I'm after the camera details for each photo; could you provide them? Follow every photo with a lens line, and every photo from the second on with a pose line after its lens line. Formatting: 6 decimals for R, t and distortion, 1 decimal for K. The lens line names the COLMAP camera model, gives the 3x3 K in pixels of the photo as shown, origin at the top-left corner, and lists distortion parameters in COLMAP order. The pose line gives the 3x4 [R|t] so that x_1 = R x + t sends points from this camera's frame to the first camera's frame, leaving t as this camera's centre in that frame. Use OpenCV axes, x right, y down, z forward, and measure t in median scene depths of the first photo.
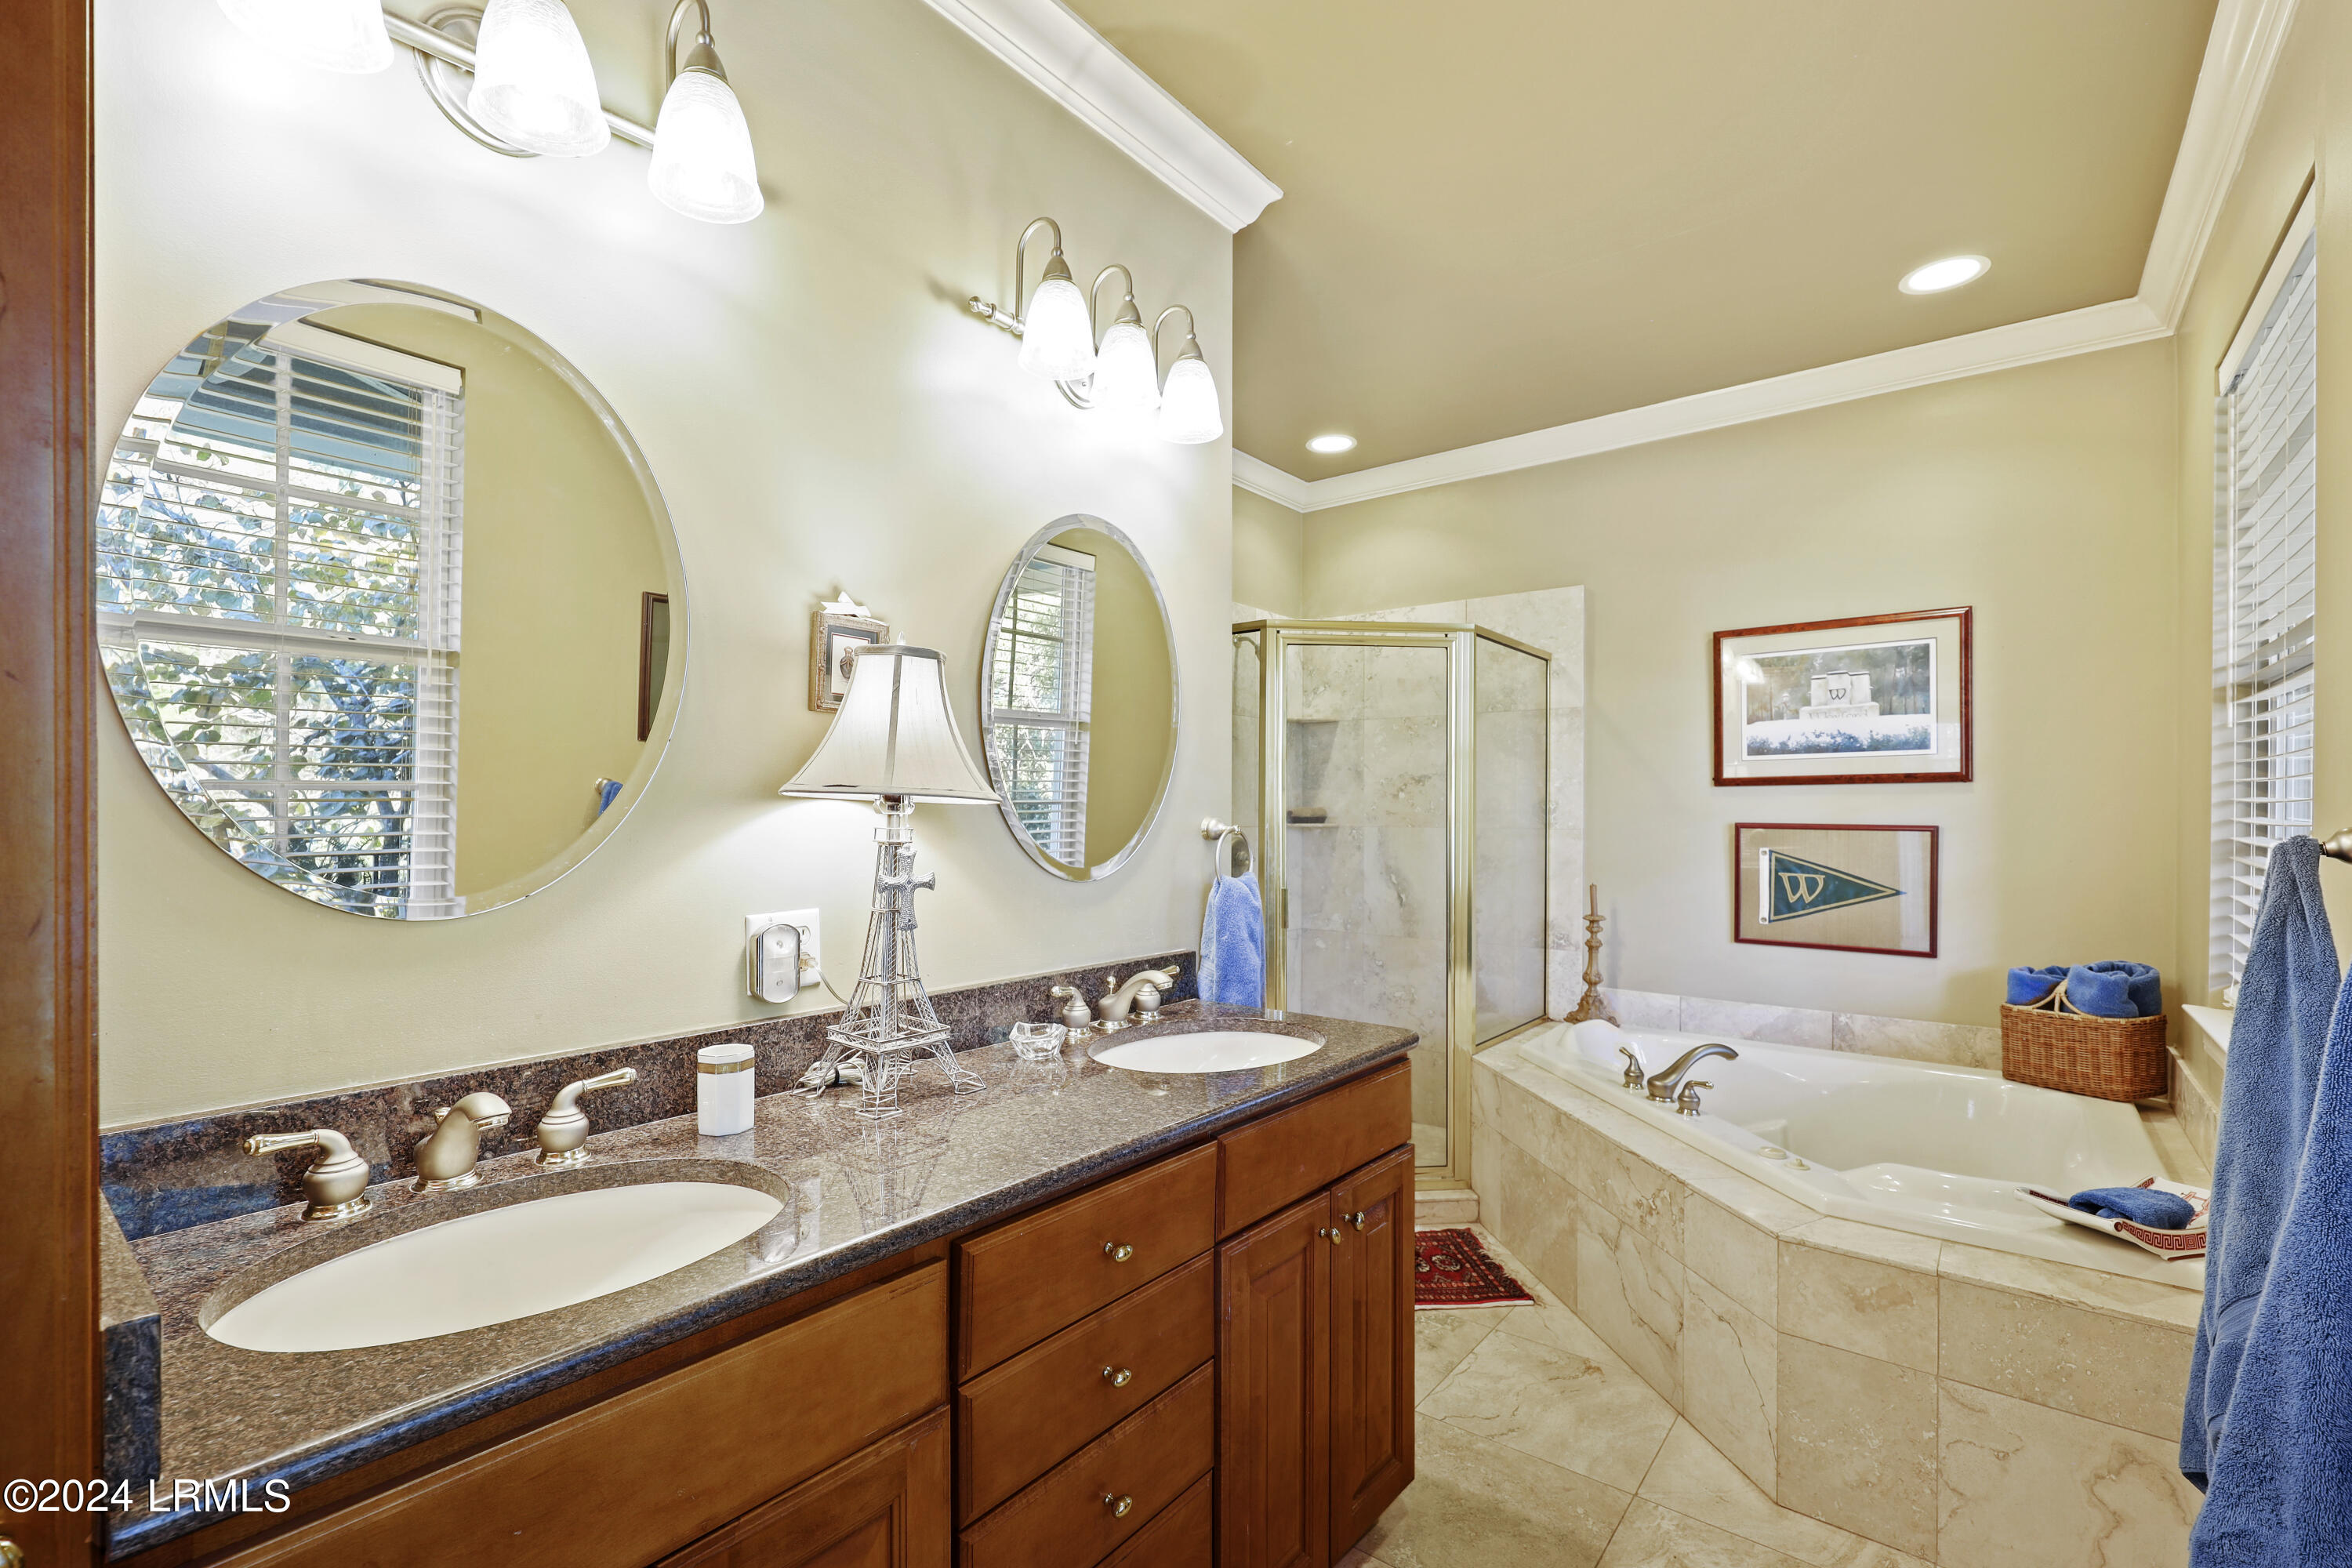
lens RADIAL K [[1037.5, 0, 1176.7], [0, 1037.5, 817.7], [0, 0, 1]] dist [-0.000207, -0.002326]
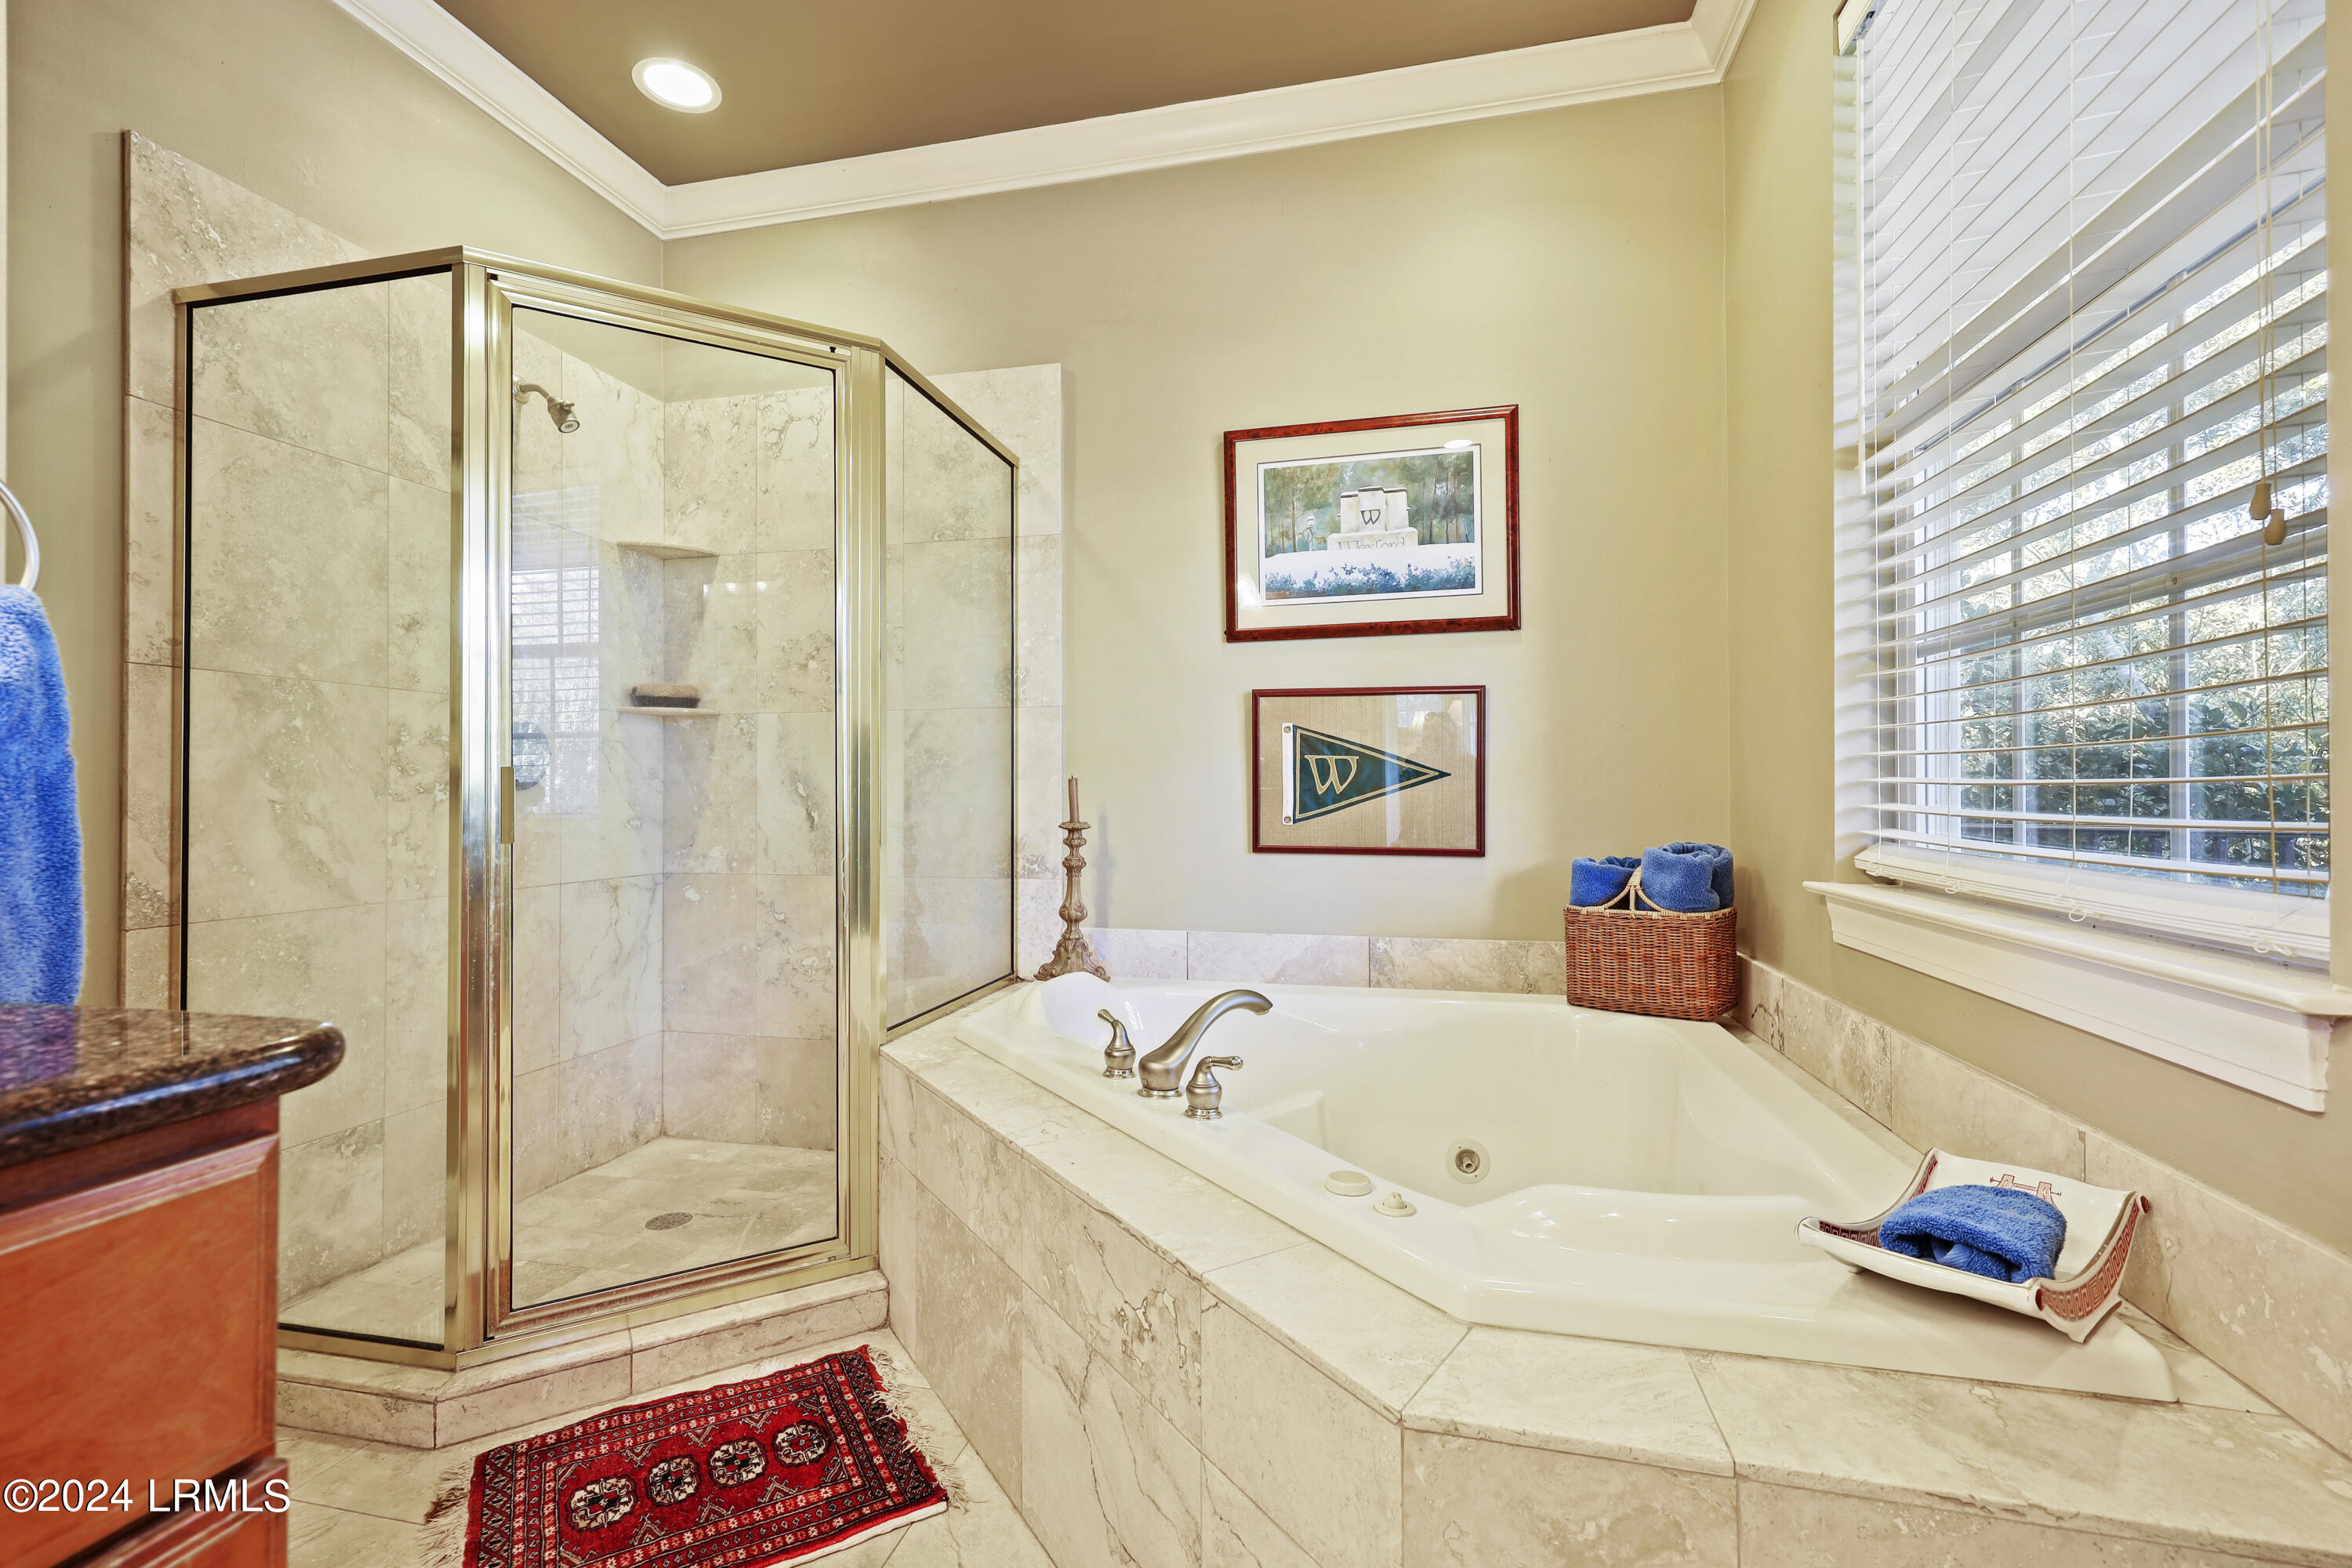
lens RADIAL K [[1037.5, 0, 1170.4], [0, 1037.5, 787.9], [0, 0, 1]] dist [-0.000207, -0.002326]
pose [[0.904940, -0.003316, 0.425526, 0.192596], [0.007286, 0.999944, -0.007704, 0.089165], [-0.425477, 0.010072, 0.904913, 0.401872]]
